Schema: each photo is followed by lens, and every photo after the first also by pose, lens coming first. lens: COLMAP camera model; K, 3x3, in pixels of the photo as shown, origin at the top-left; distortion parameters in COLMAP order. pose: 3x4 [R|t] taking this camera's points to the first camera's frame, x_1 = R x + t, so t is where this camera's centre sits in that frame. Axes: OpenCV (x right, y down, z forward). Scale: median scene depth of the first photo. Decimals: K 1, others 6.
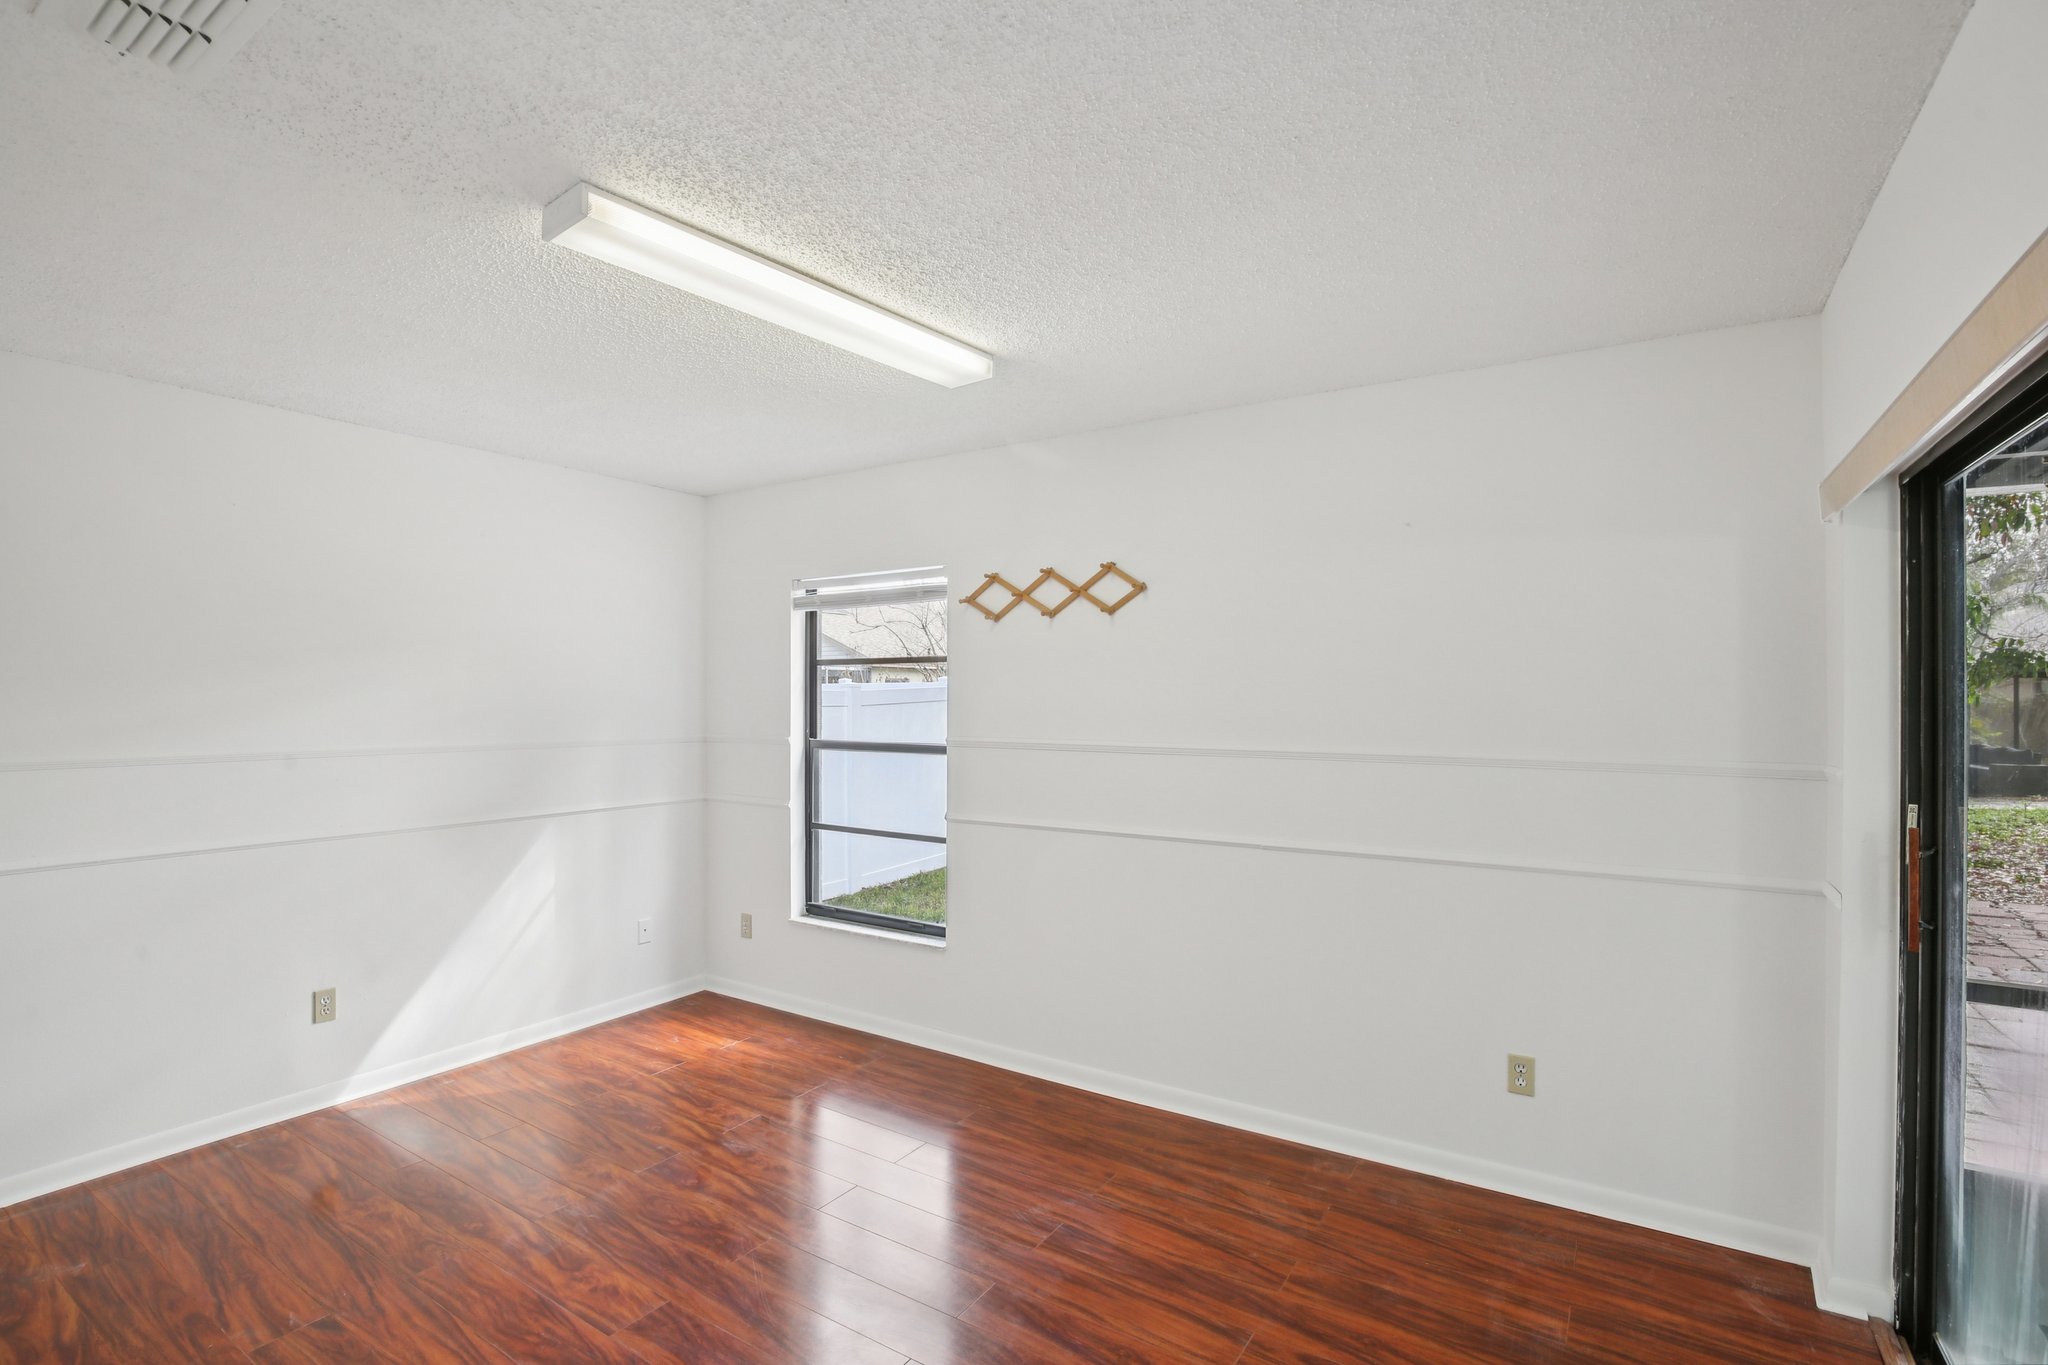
lens RADIAL K [[953.3, 0, 1014.4], [0, 953.3, 704.1], [0, 0, 1]] dist [0.002238, 0.000312]
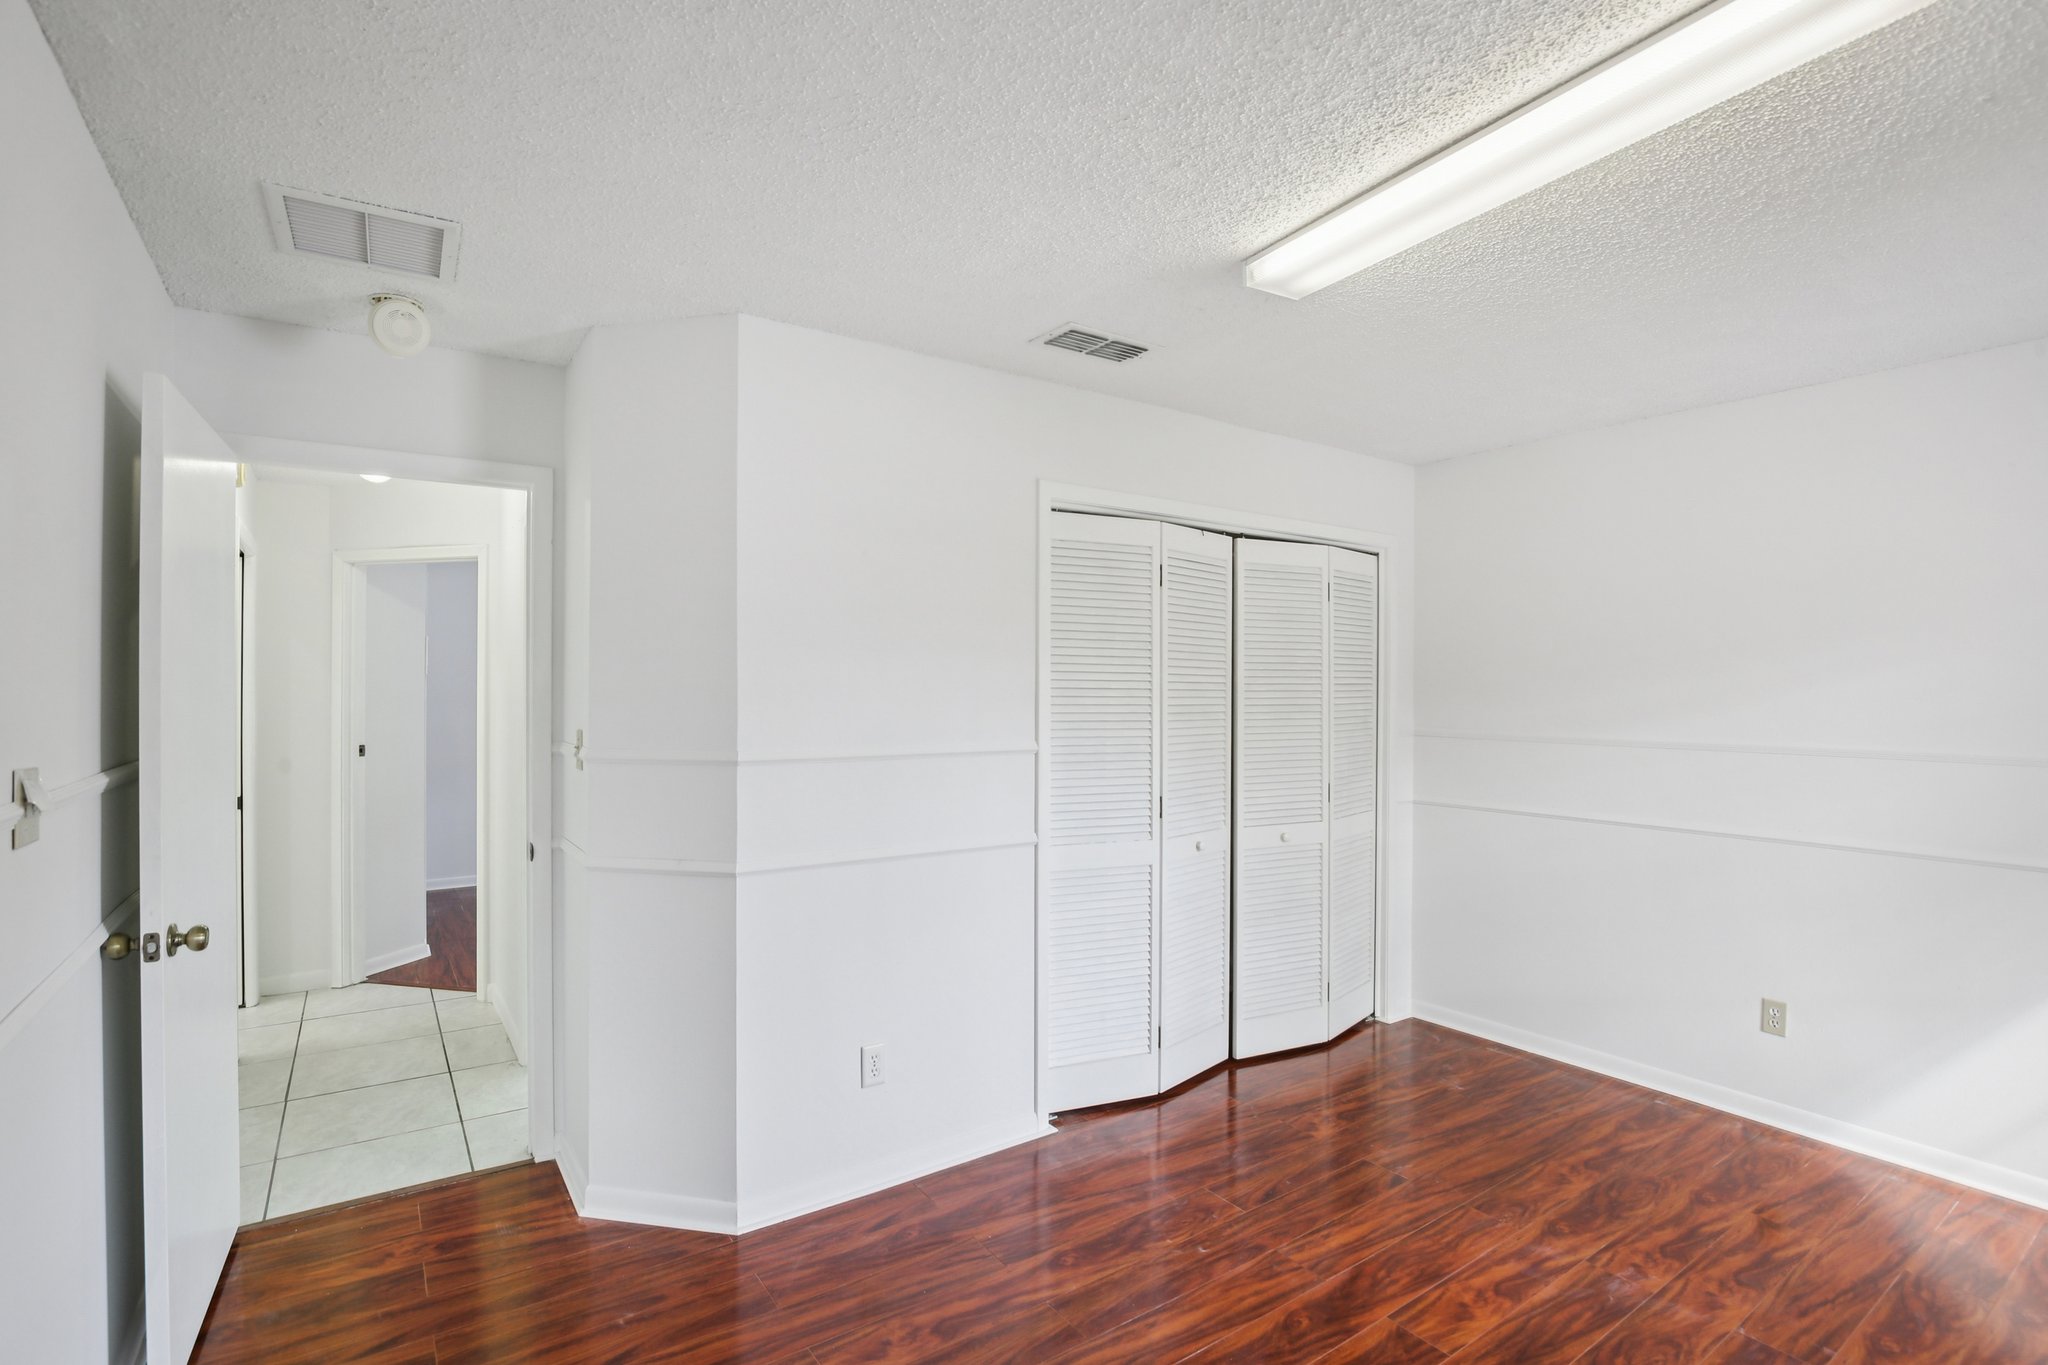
lens RADIAL K [[953.3, 0, 1014.4], [0, 953.3, 704.1], [0, 0, 1]] dist [0.002238, 0.000312]
pose [[-0.369891, 0.001860, -0.929073, 0.554310], [-0.005308, 0.999977, 0.004115, 0.009612], [0.929060, 0.006454, -0.369873, 0.843708]]
